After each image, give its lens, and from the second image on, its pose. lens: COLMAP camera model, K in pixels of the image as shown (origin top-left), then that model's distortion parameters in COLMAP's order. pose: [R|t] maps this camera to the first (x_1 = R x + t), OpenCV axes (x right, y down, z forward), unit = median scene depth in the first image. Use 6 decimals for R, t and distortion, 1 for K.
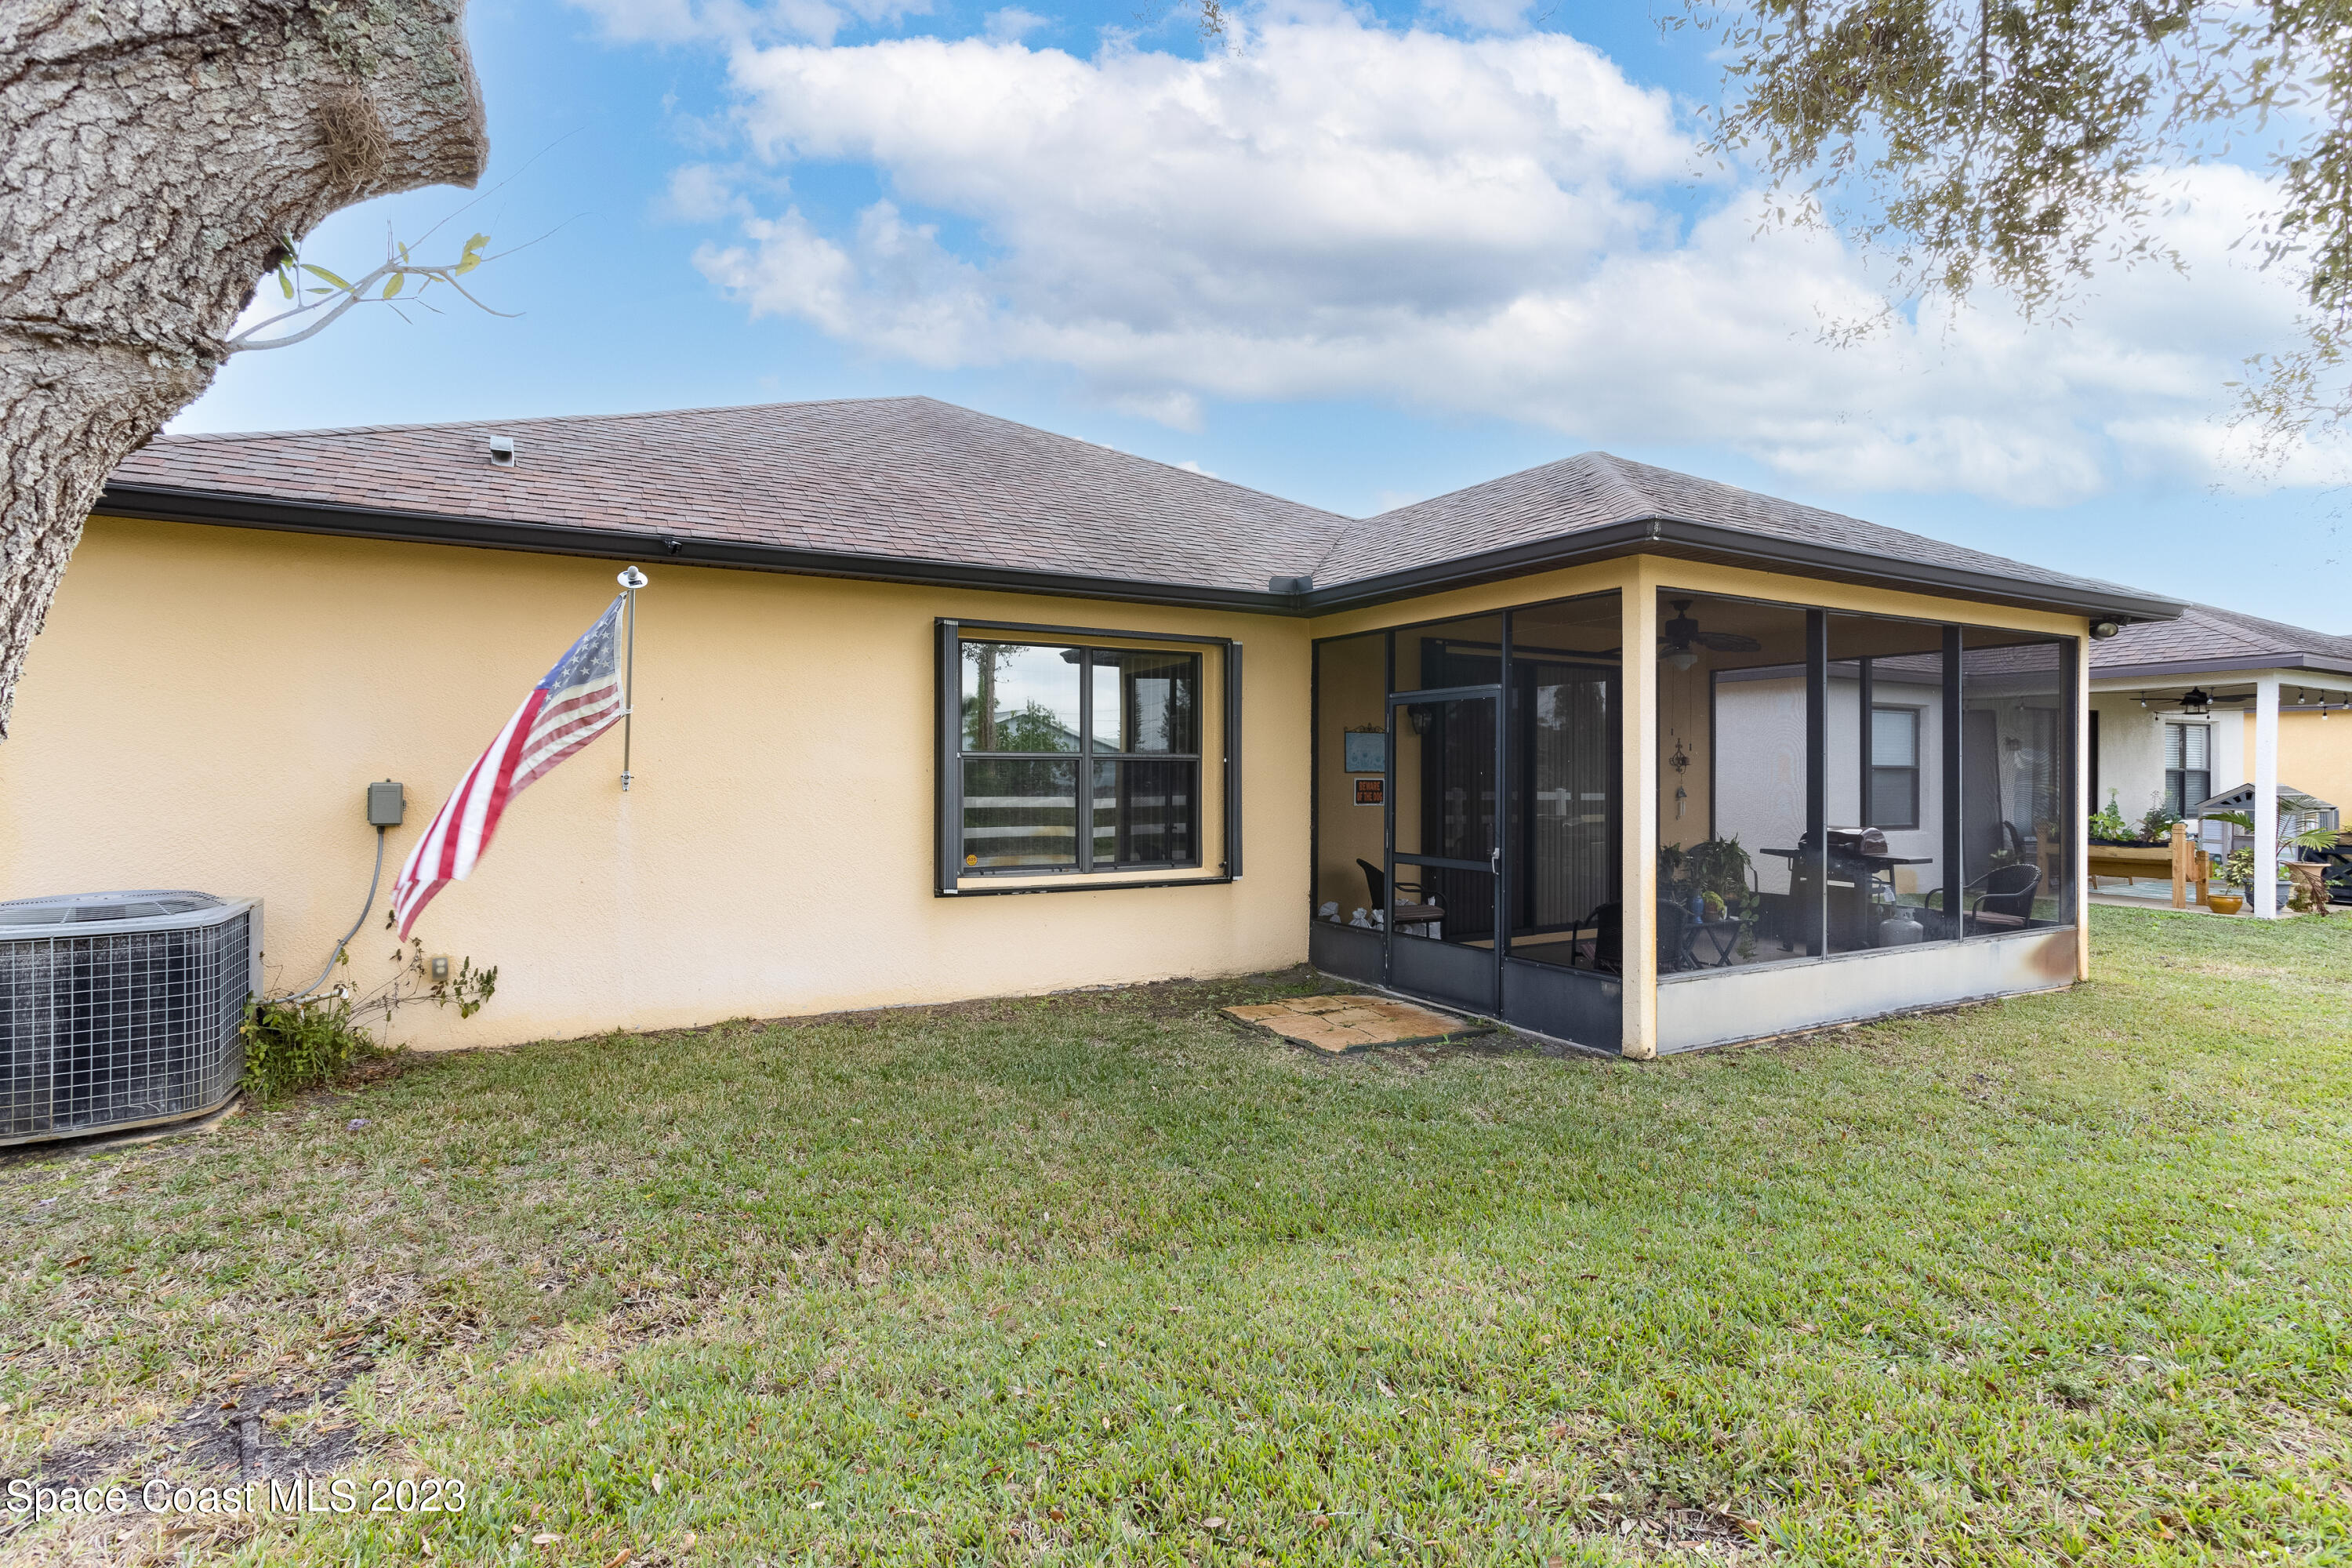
lens RADIAL K [[1137.5, 0, 1170.6], [0, 1137.5, 778.4], [0, 0, 1]] dist [-0.018329, 0.007193]
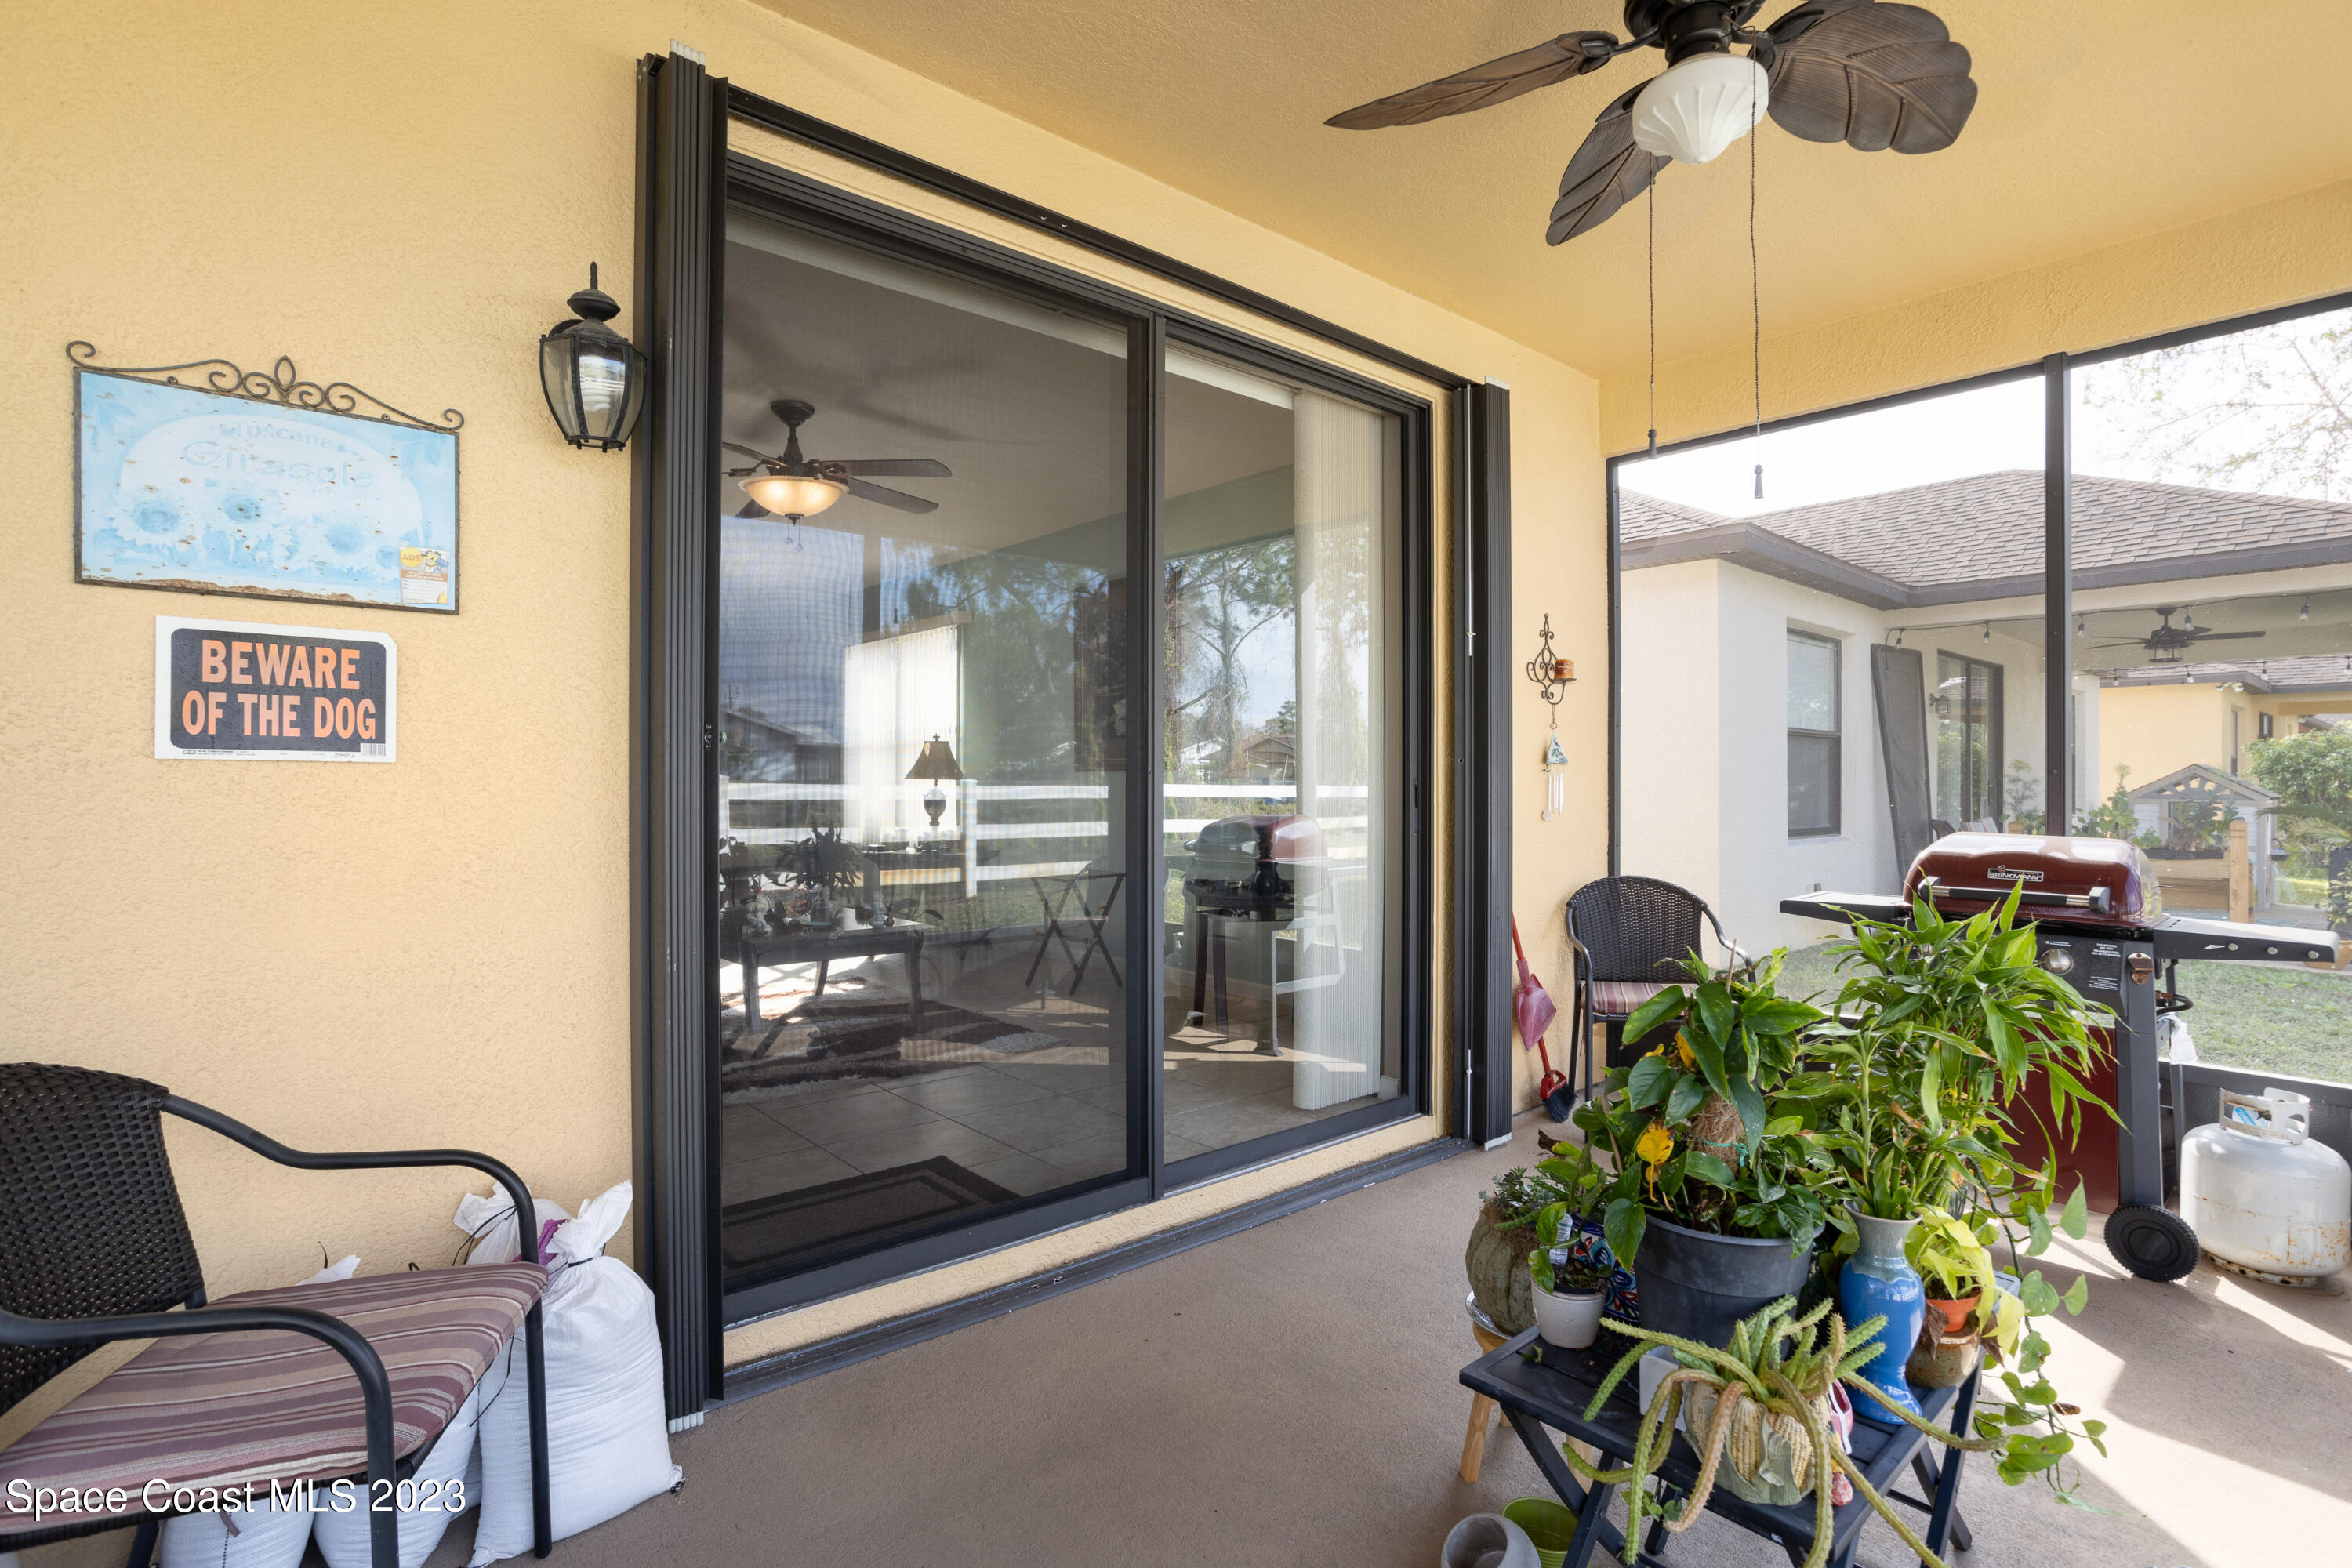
lens RADIAL K [[1137.5, 0, 1179.0], [0, 1137.5, 784.1], [0, 0, 1]] dist [-0.018329, 0.007193]
pose [[0.978451, -0.003728, 0.206446, 0.191244], [0.004072, 0.999991, -0.001242, 0.018914], [-0.206440, 0.002056, 0.978457, 0.507787]]
